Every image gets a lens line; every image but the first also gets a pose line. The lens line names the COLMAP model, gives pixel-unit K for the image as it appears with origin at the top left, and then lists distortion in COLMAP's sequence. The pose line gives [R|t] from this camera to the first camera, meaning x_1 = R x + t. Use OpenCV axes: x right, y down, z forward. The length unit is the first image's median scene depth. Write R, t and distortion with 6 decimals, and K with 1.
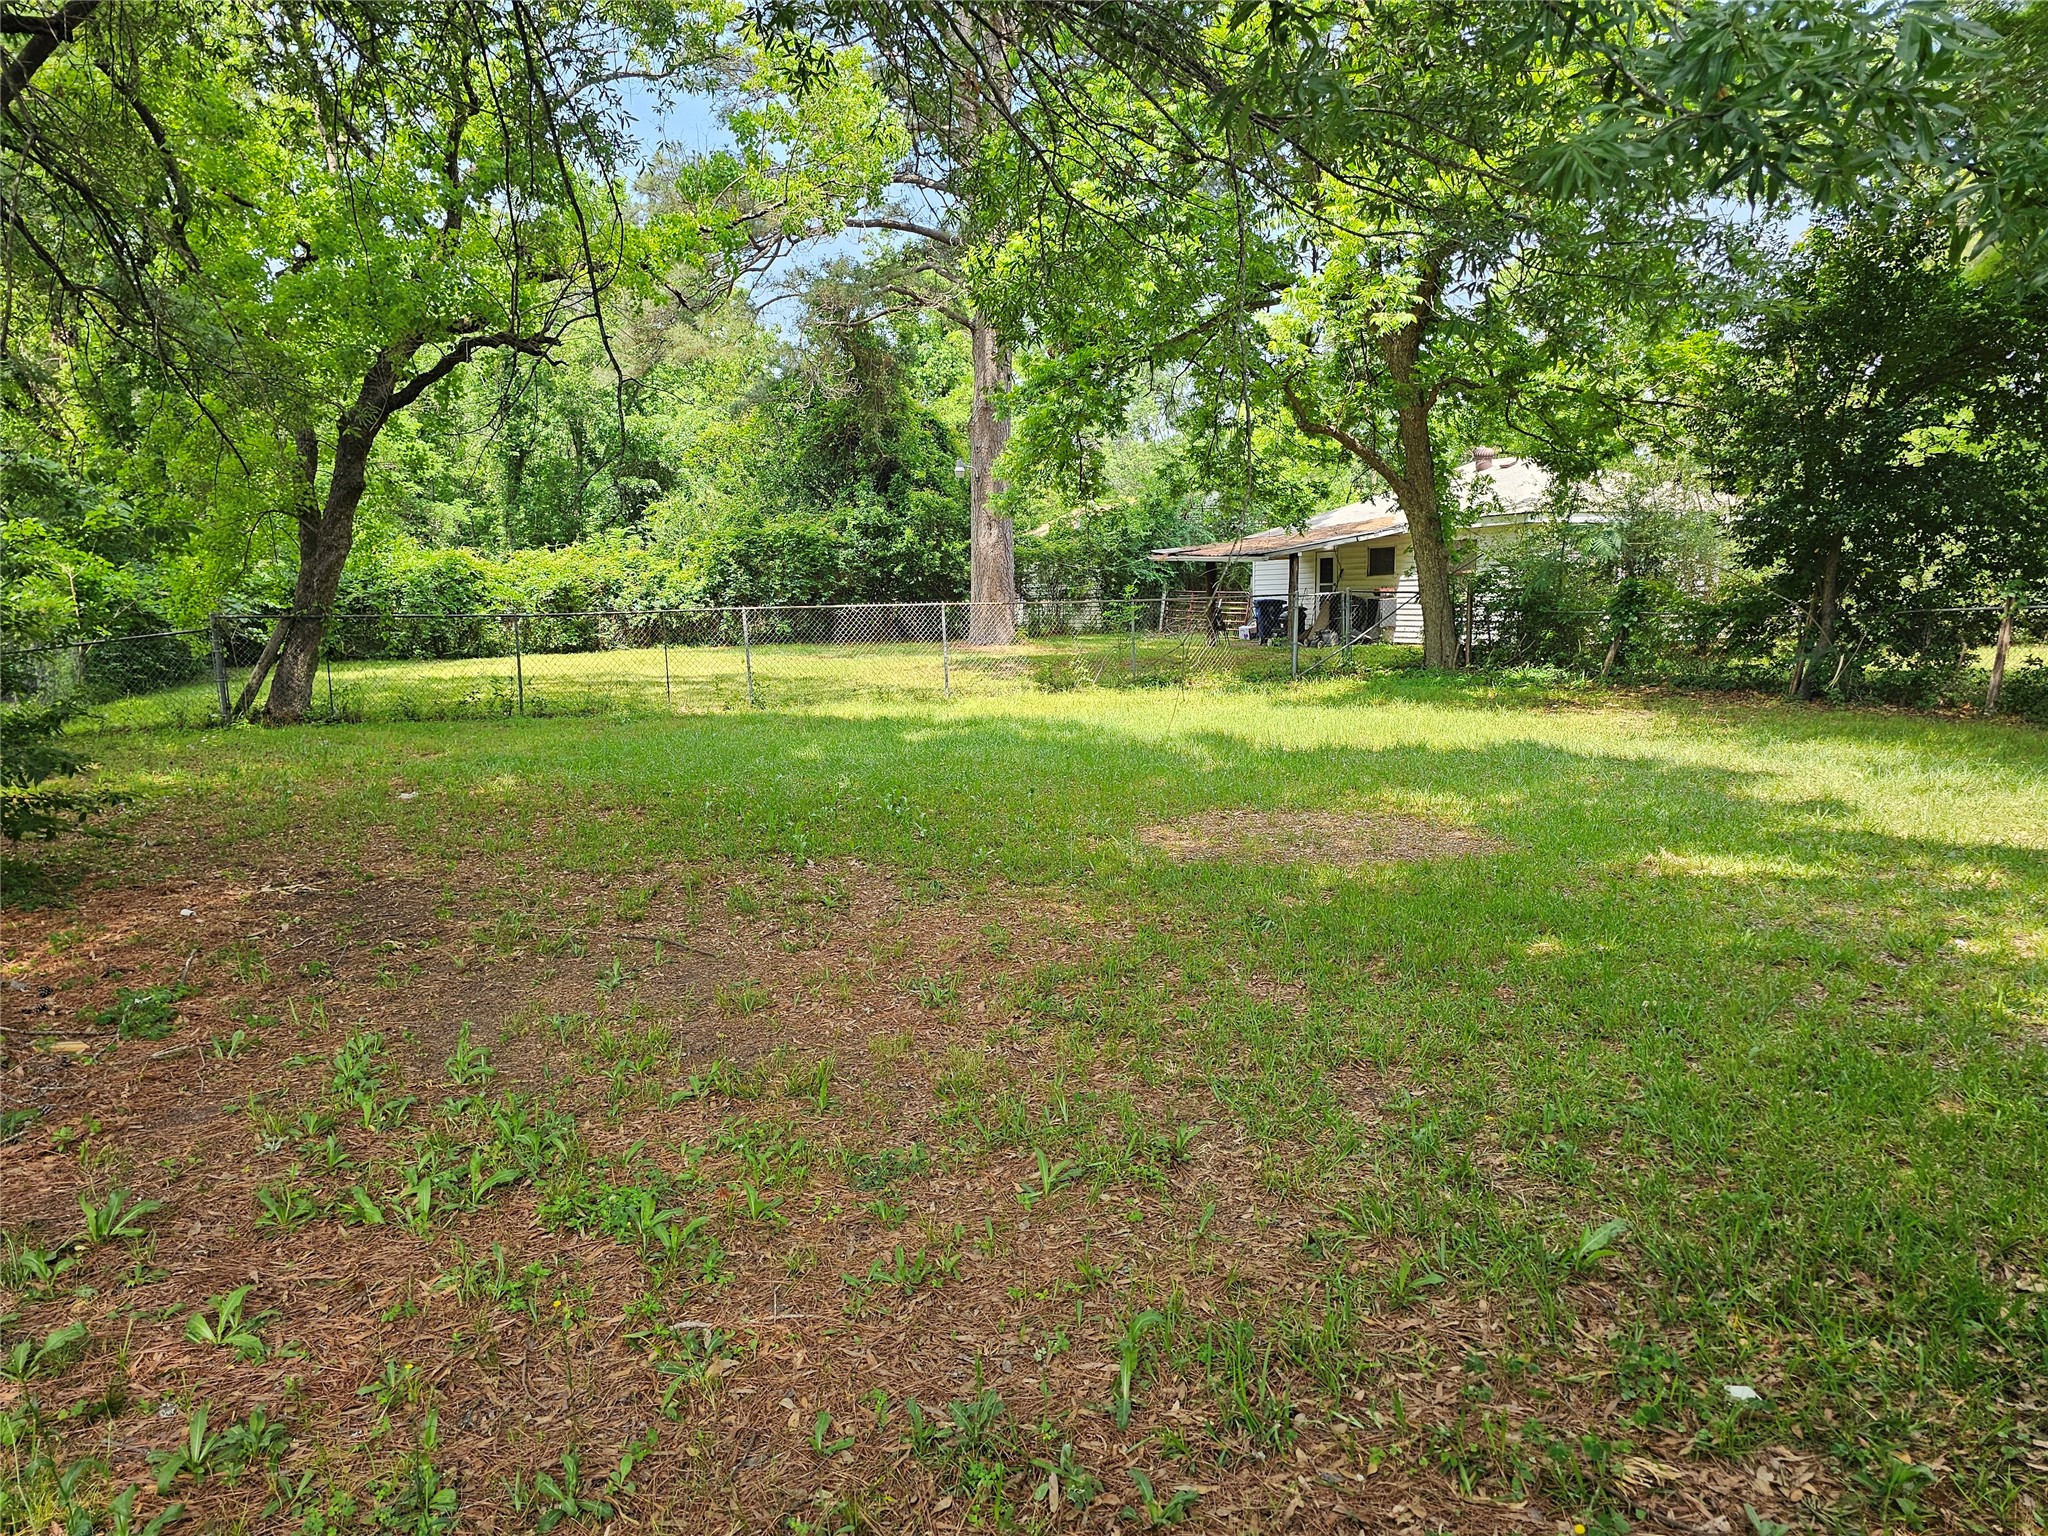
lens RADIAL K [[1379.6, 0, 1009.2], [0, 1379.6, 768.6], [0, 0, 1]] dist [0.025119, -0.008708]
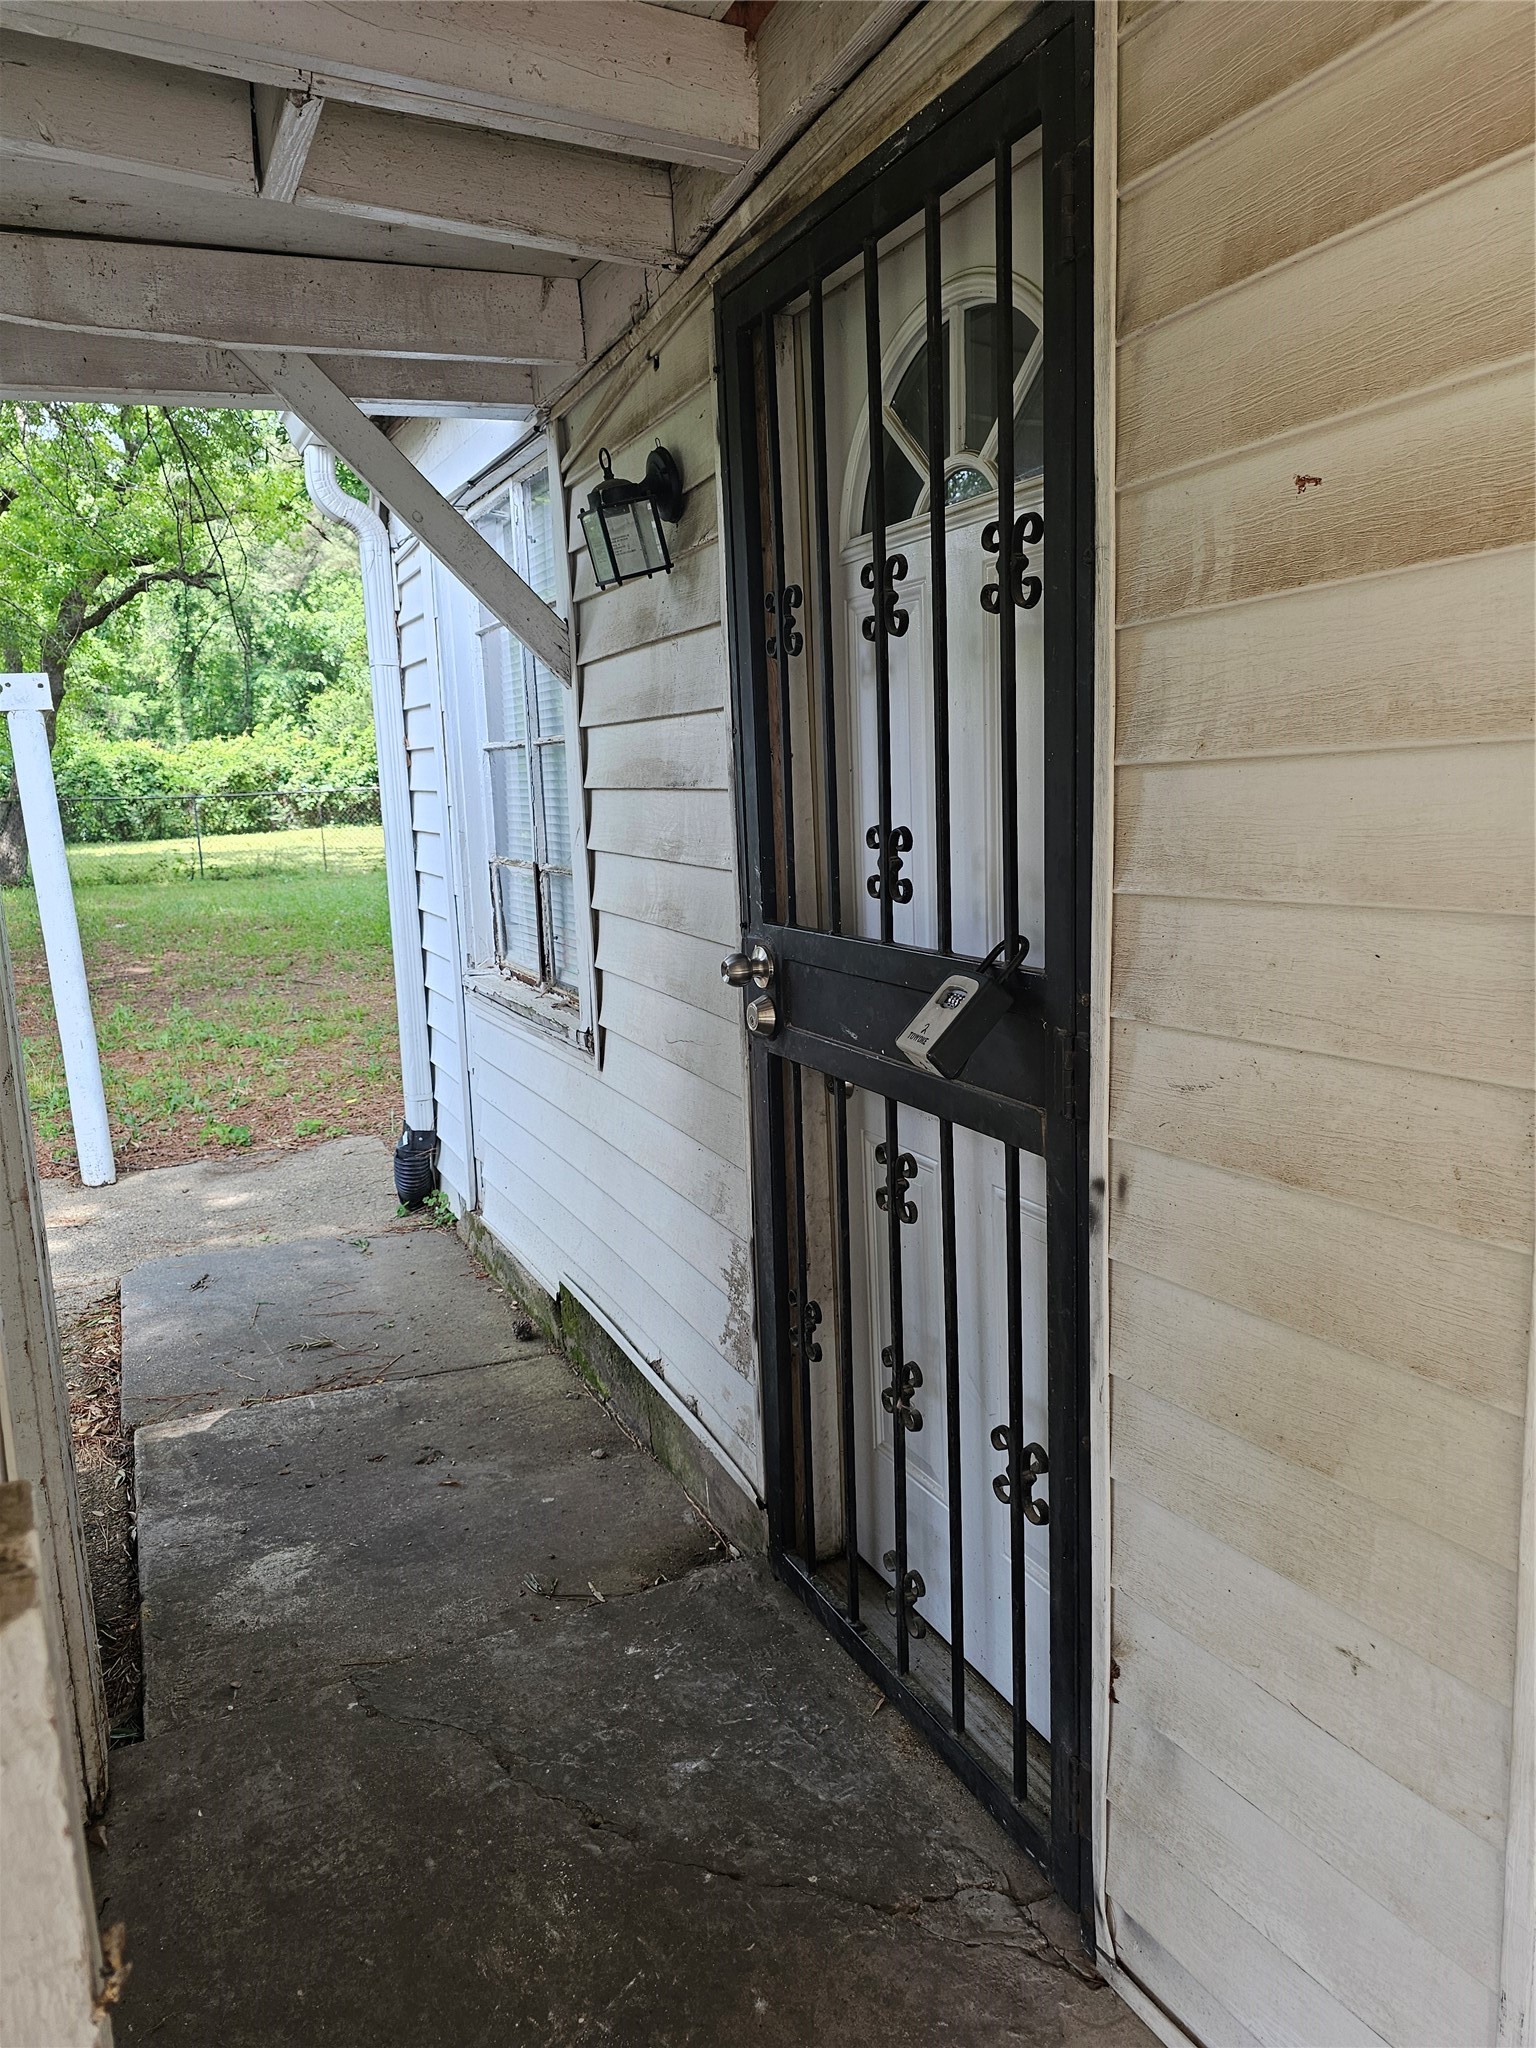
lens RADIAL K [[1379.6, 0, 777.1], [0, 1379.6, 1012.0], [0, 0, 1]] dist [0.025119, -0.008708]
pose [[0.998386, -0.027105, 0.049916, 0.046649], [0.024846, 0.998663, 0.045332, 0.018493], [-0.051078, -0.044018, 0.997724, -0.130923]]
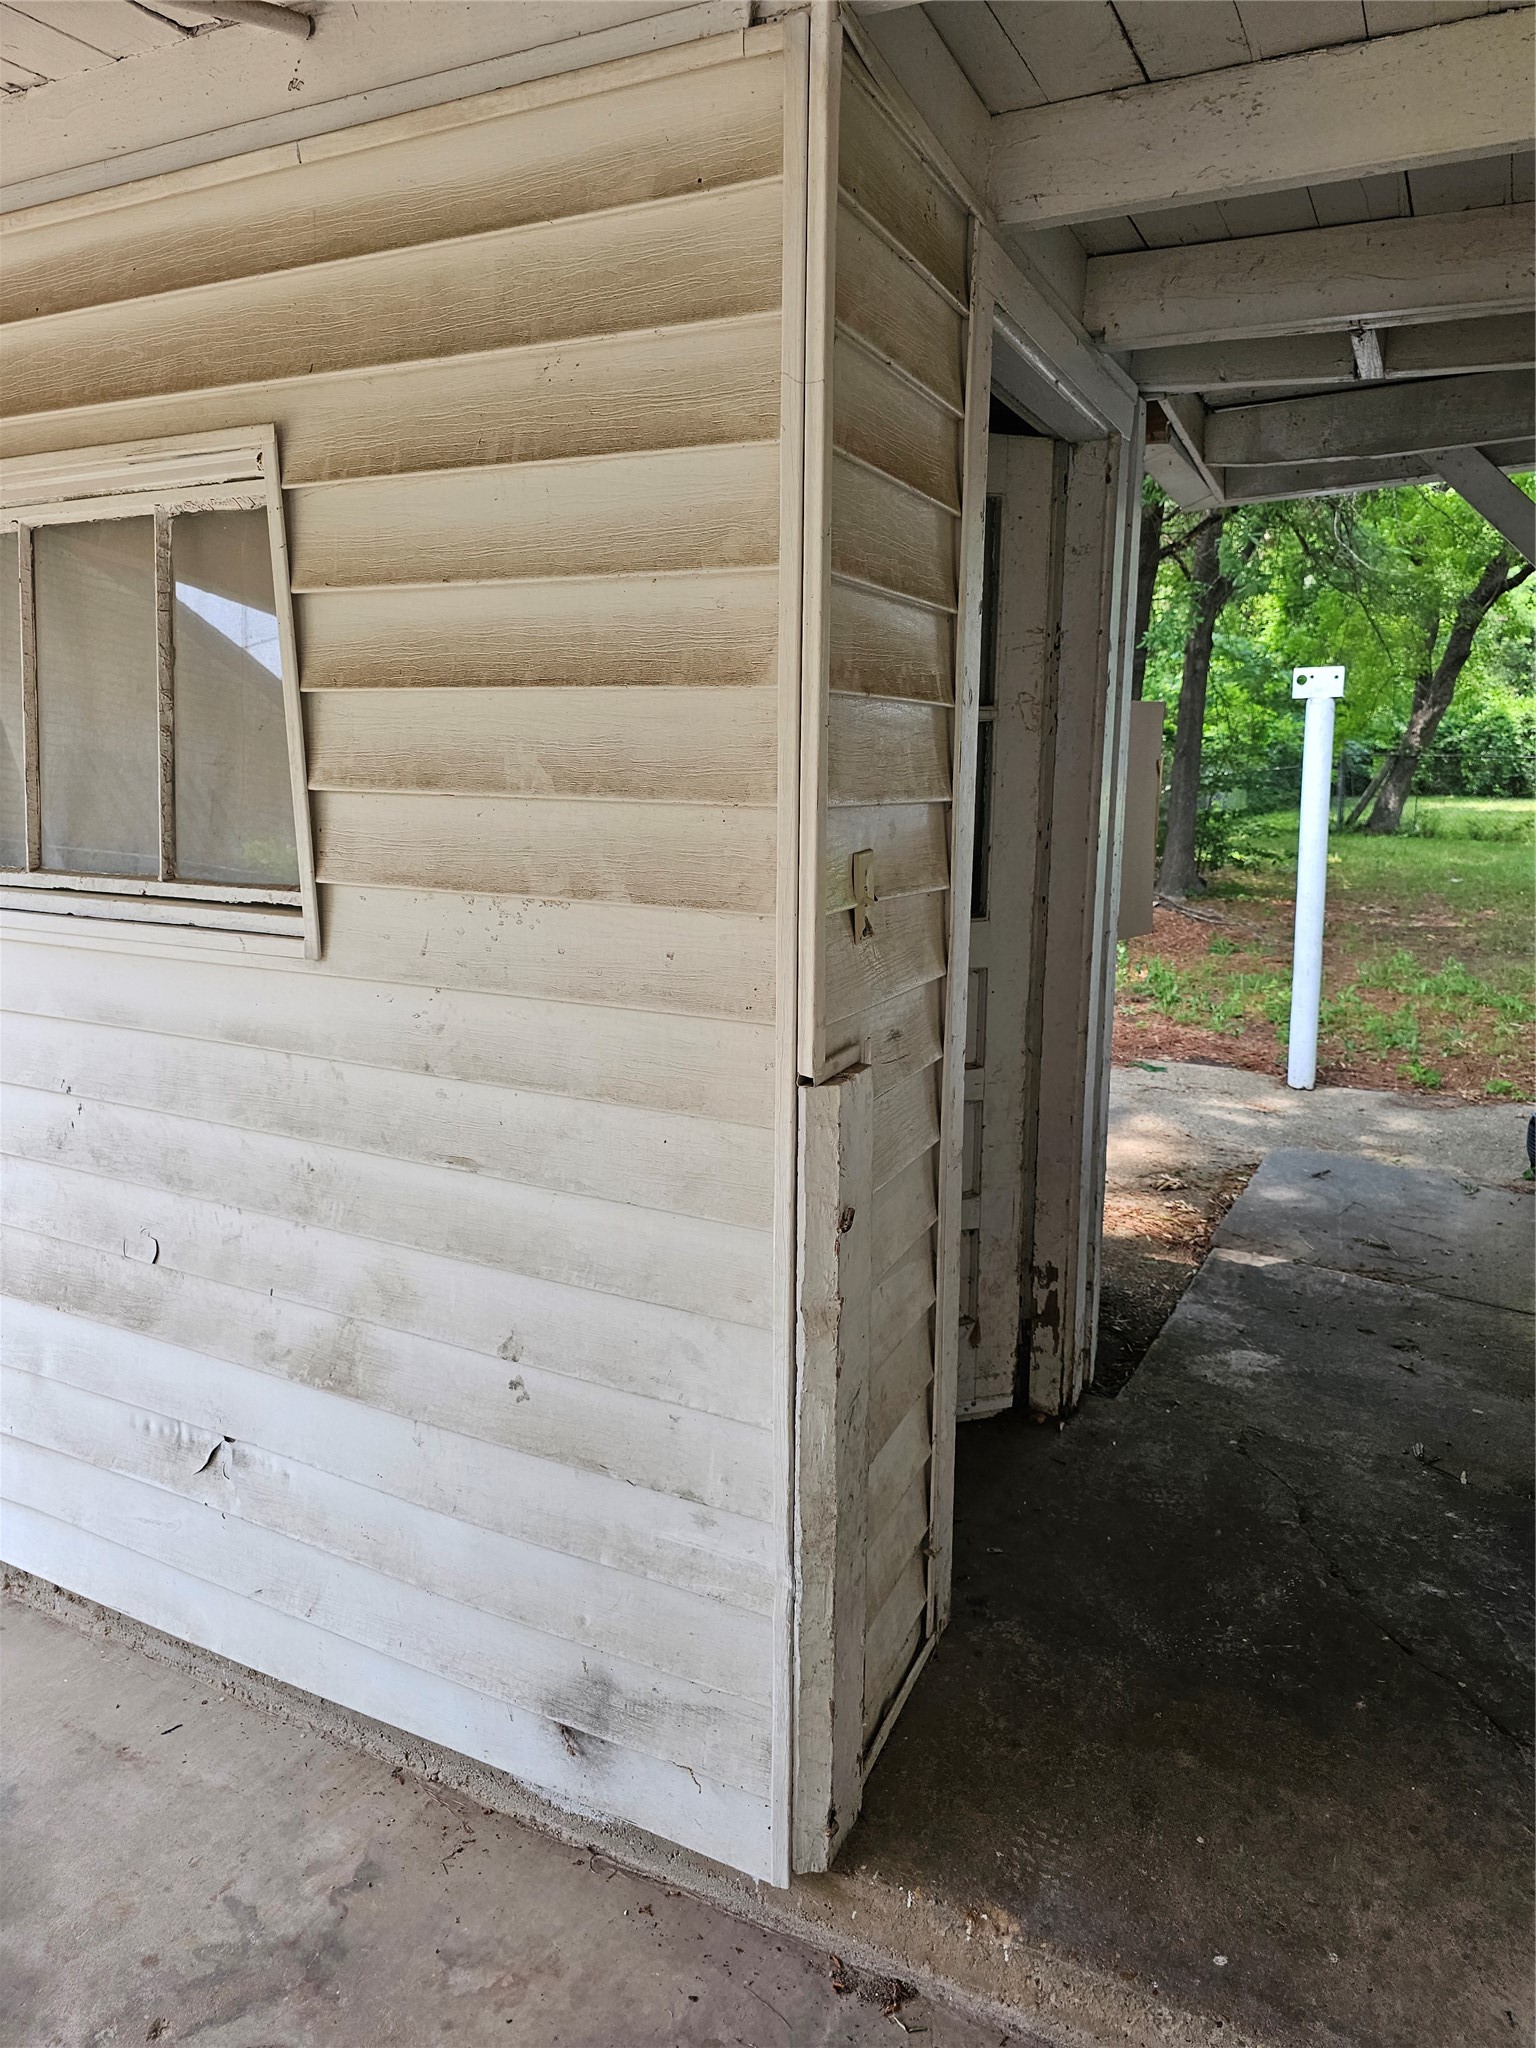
lens RADIAL K [[1379.6, 0, 819.2], [0, 1379.6, 1014.7], [0, 0, 1]] dist [0.025119, -0.008708]
pose [[0.653108, 0.170693, -0.737776, 0.071236], [-0.116386, 0.985315, 0.124935, 0.017261], [0.748267, 0.004271, 0.663384, -0.146242]]
